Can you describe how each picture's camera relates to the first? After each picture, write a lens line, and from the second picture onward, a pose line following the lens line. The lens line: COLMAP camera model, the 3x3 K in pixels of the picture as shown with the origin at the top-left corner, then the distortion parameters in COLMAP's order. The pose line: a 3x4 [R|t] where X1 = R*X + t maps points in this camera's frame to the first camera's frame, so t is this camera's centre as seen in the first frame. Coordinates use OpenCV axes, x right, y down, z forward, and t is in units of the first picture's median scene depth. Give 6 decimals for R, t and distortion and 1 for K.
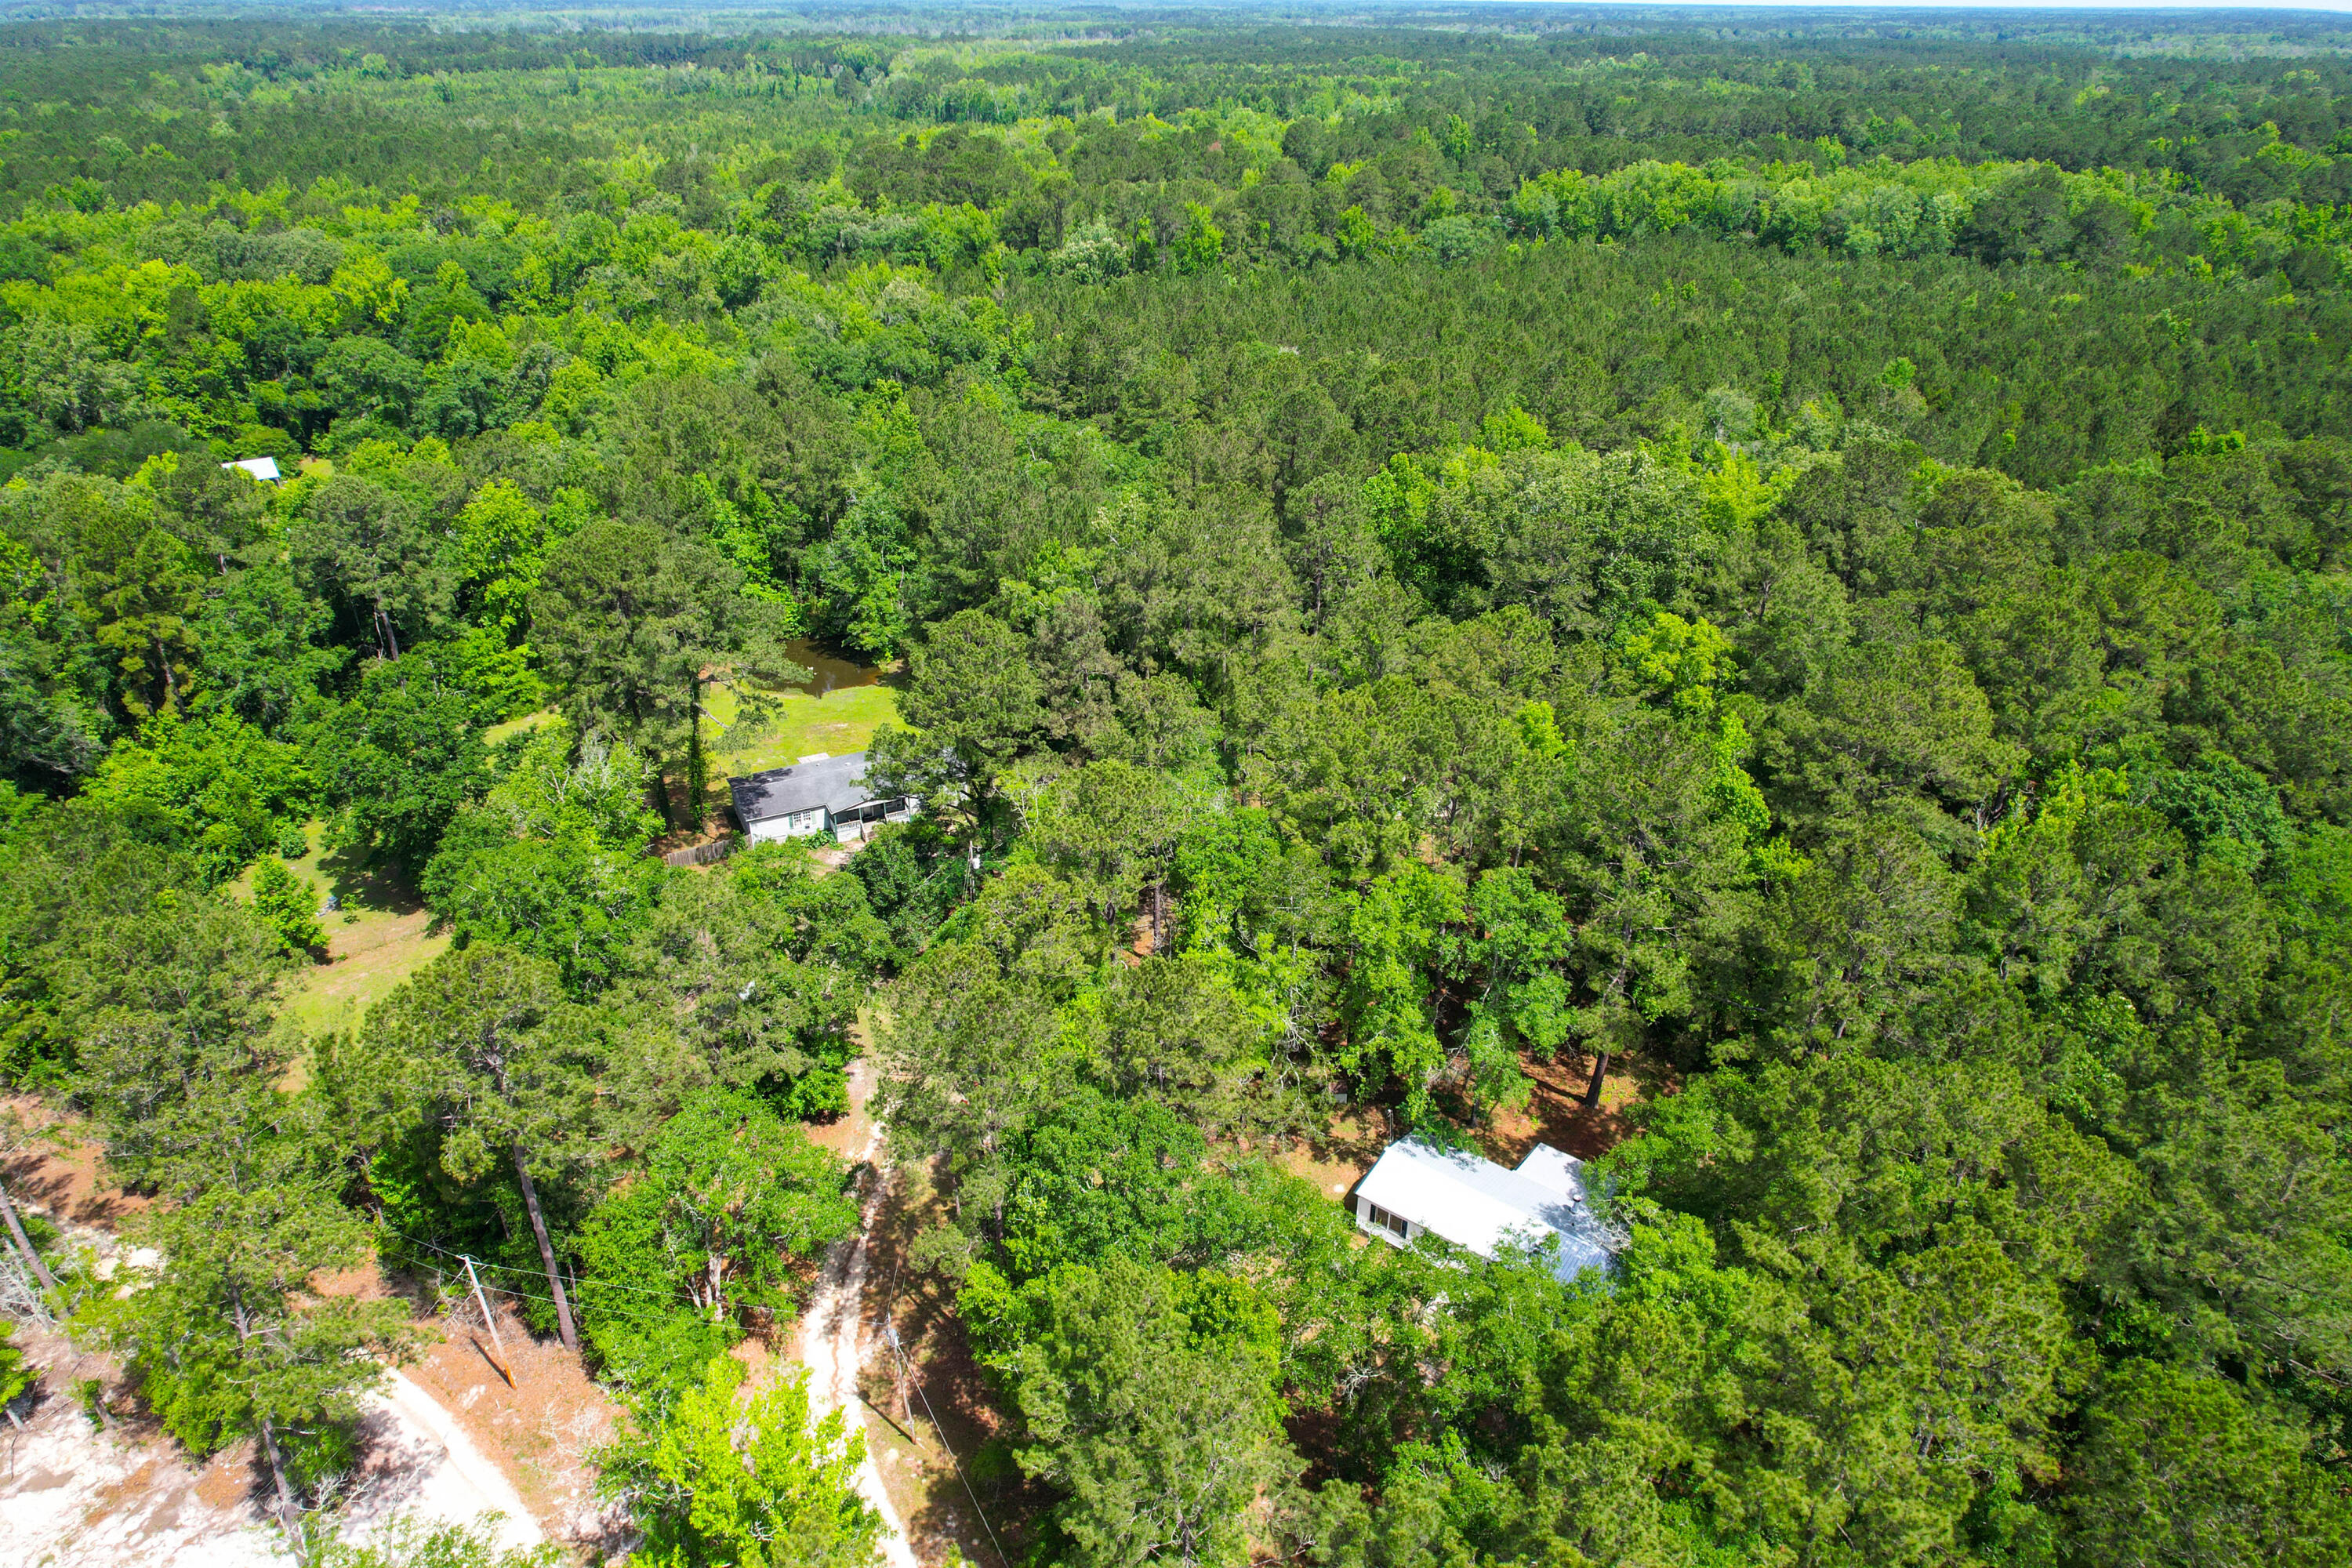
lens RADIAL K [[1523.1, 0, 1176.0], [0, 1523.1, 784.0], [0, 0, 1]] dist [-0.074264, 0.085488]
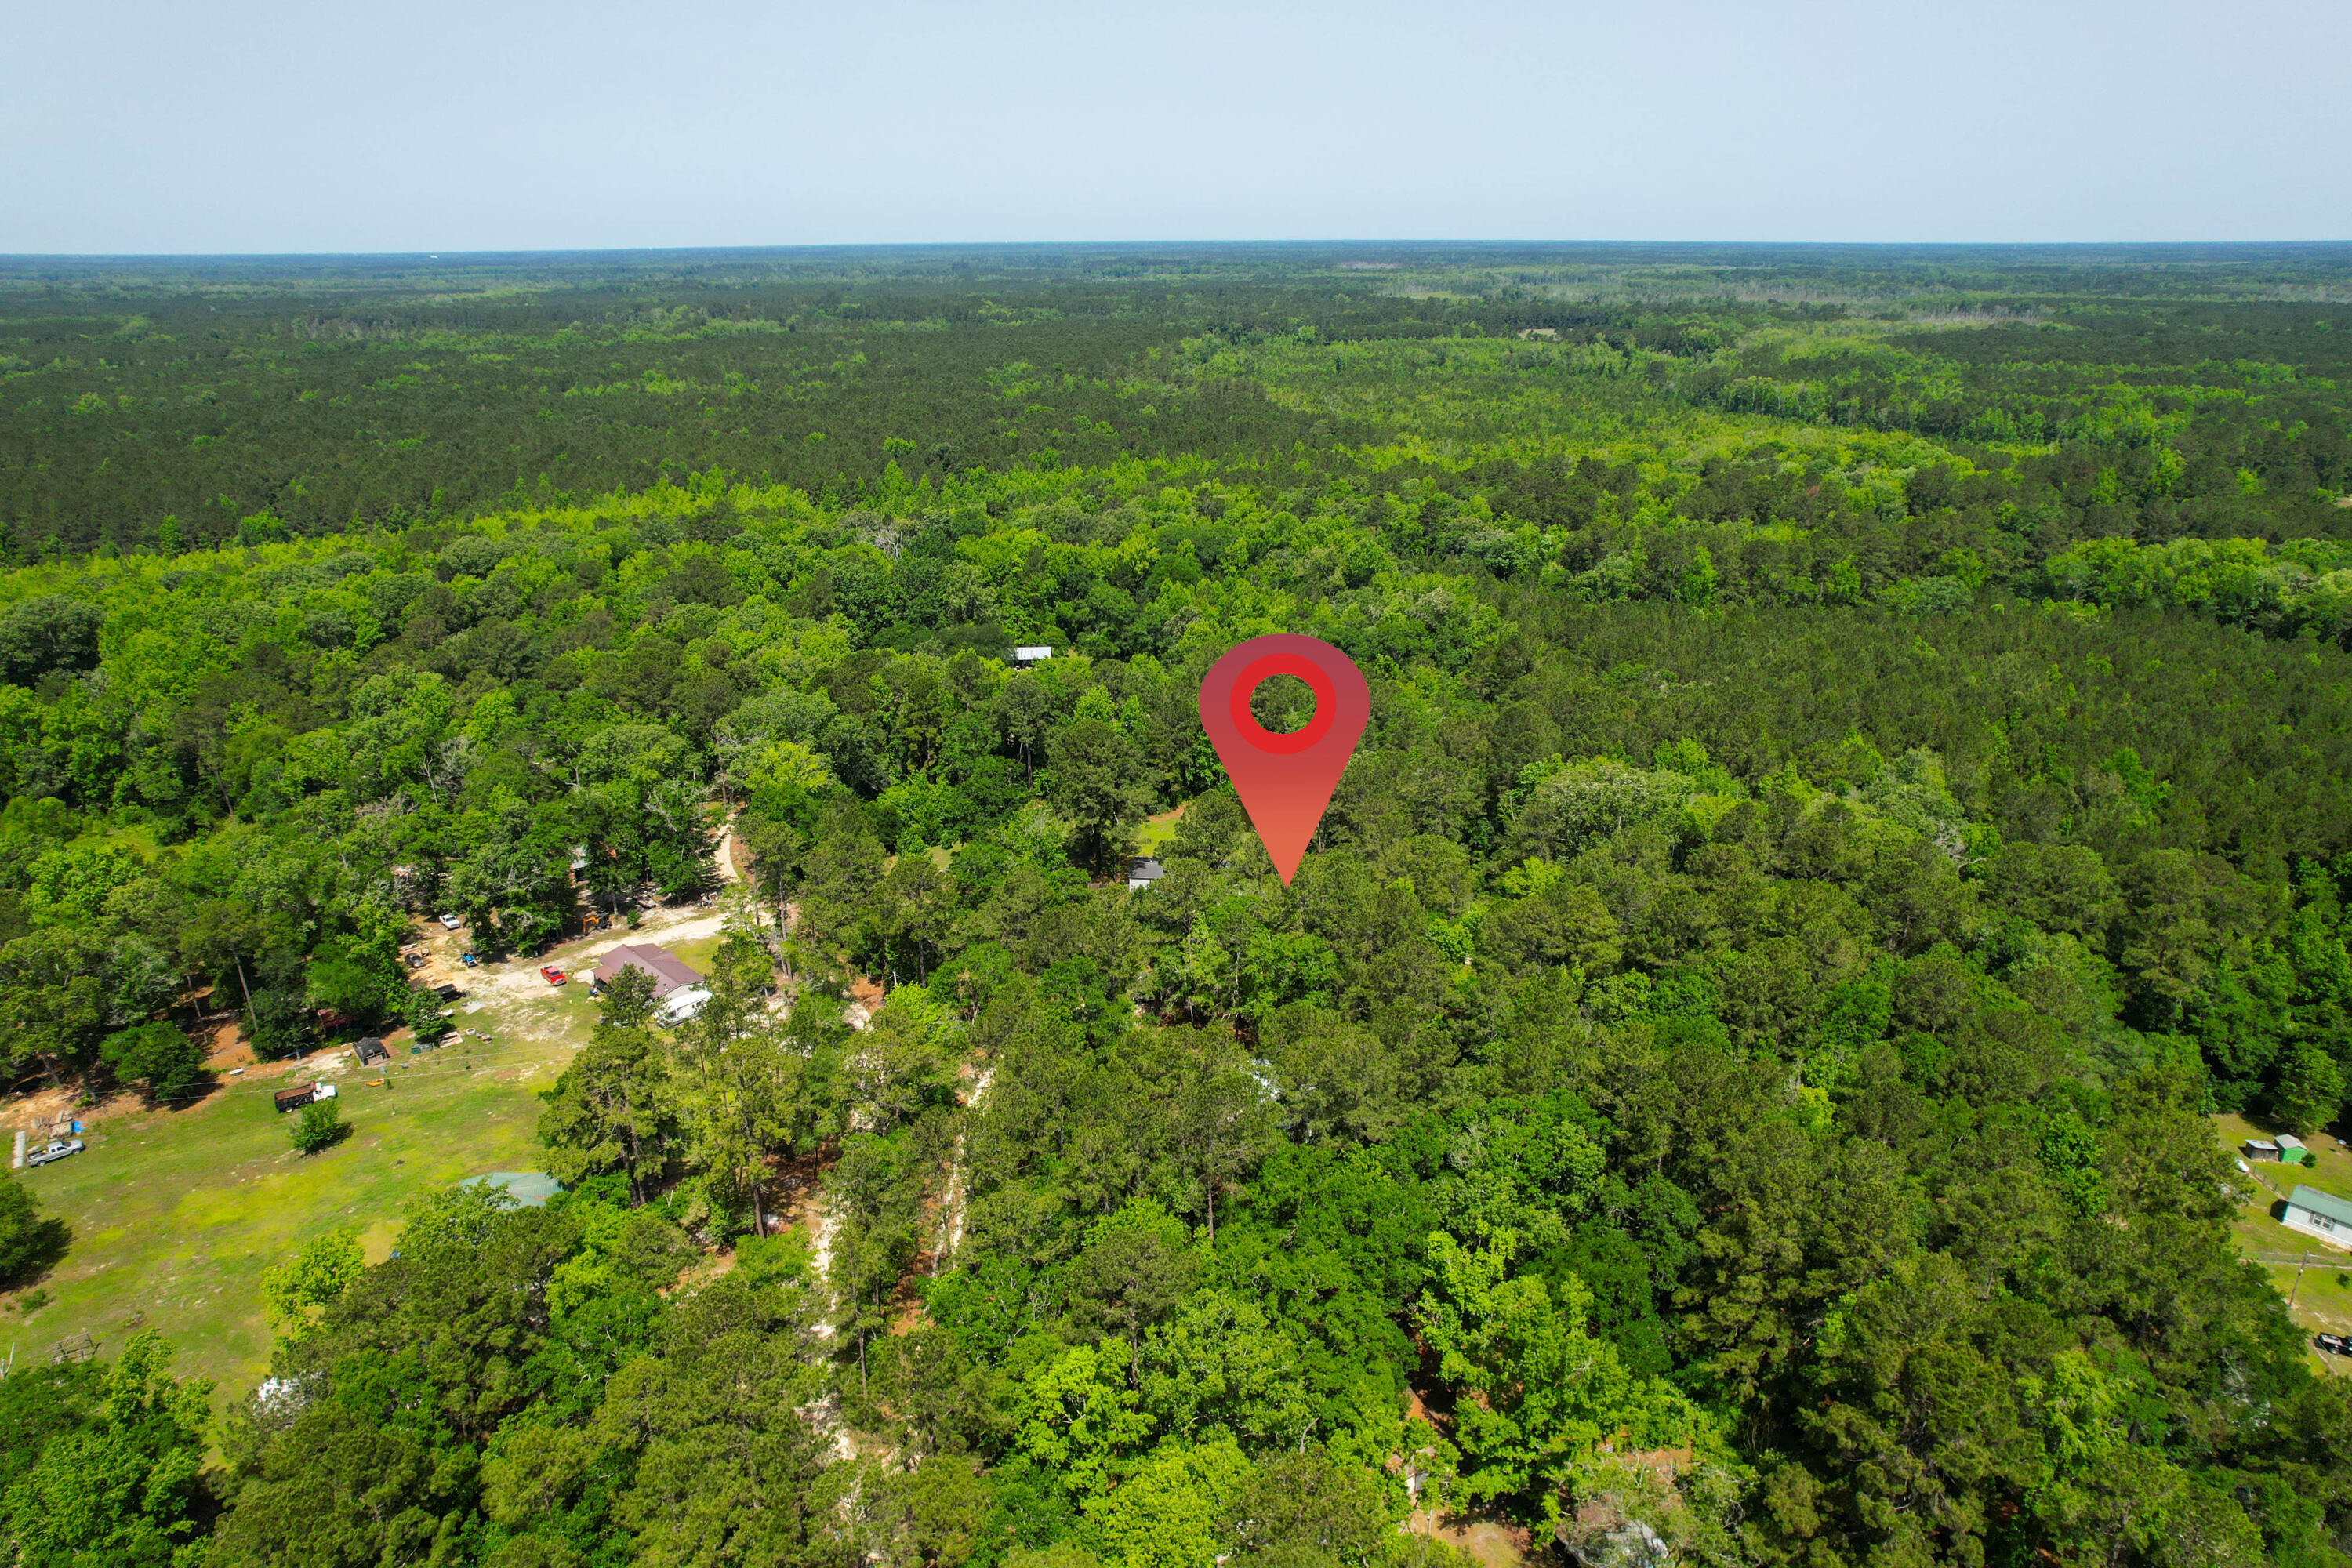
lens RADIAL K [[1520.0, 0, 1176.0], [0, 1520.0, 784.0], [0, 0, 1]] dist [-0.003007, -0.041755]
pose [[0.841836, 0.178705, -0.509290, 0.412146], [-0.246050, 0.966909, -0.067433, 0.013993], [0.480386, 0.182078, 0.857949, -0.376001]]
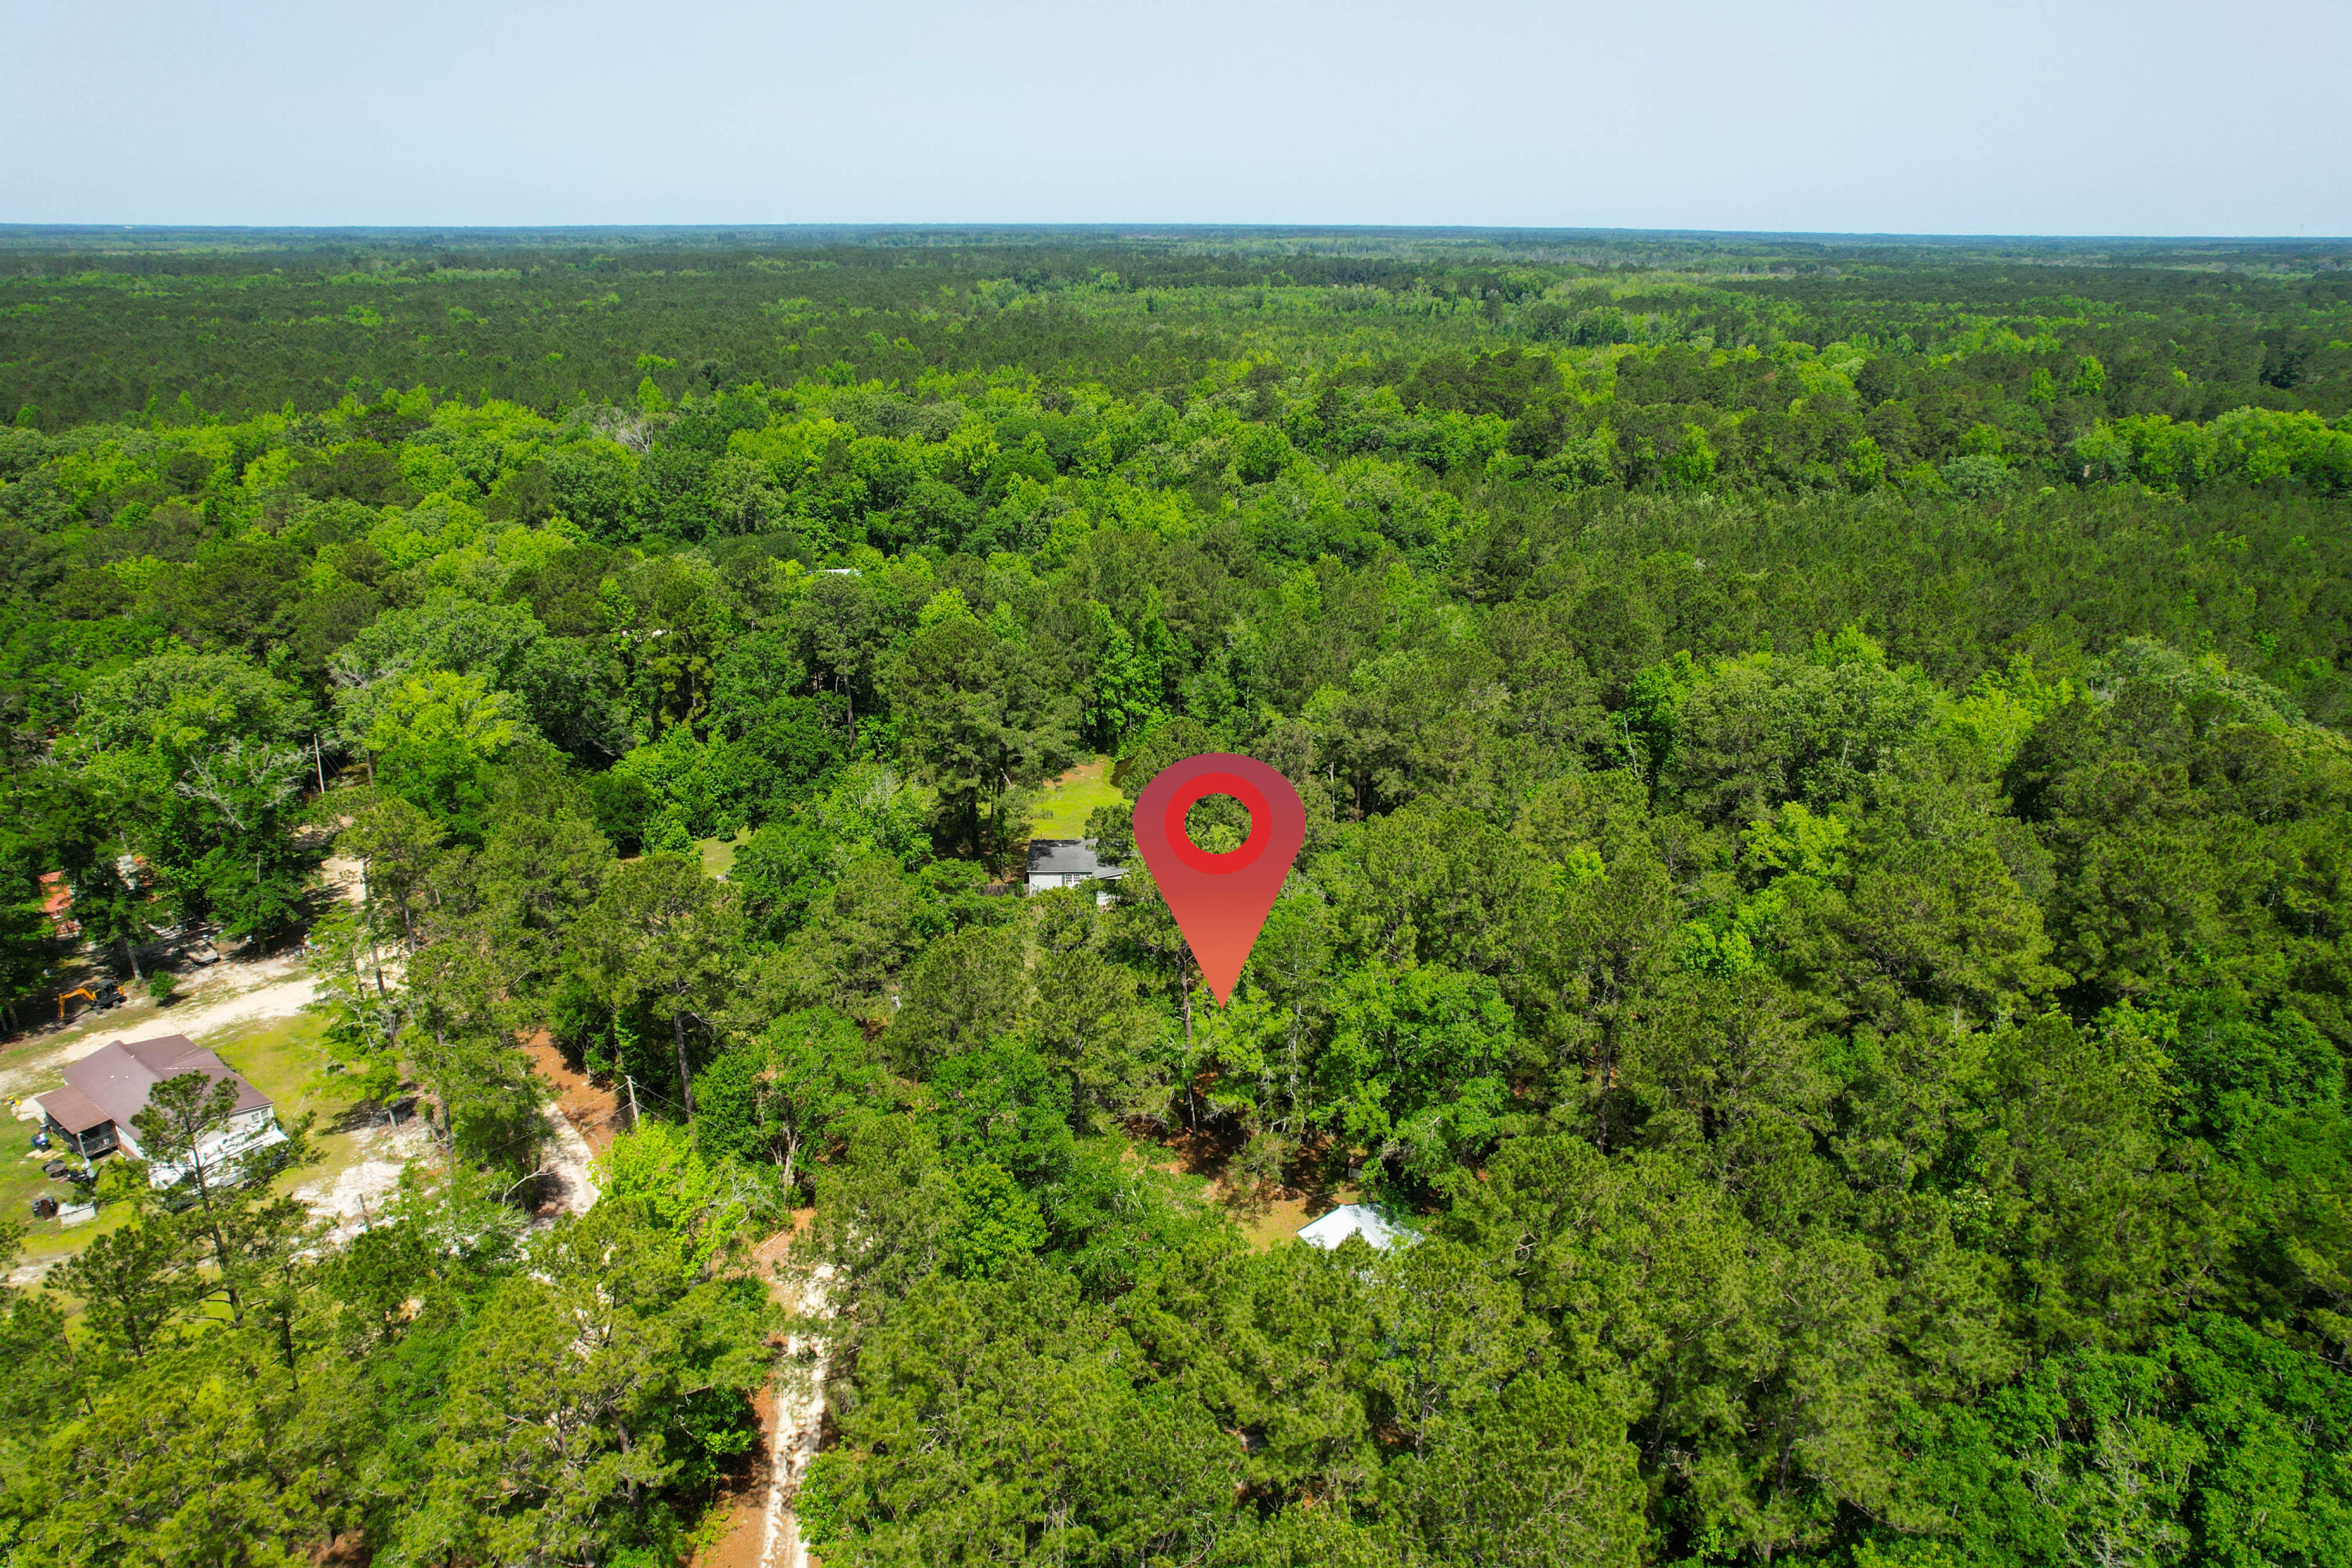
lens RADIAL K [[1523.1, 0, 1176.0], [0, 1523.1, 784.0], [0, 0, 1]] dist [-0.074264, 0.085488]
pose [[0.908933, 0.146752, -0.390263, 0.160359], [-0.196269, 0.976416, -0.089950, 0.022884], [0.367858, 0.158355, 0.916299, -0.049300]]
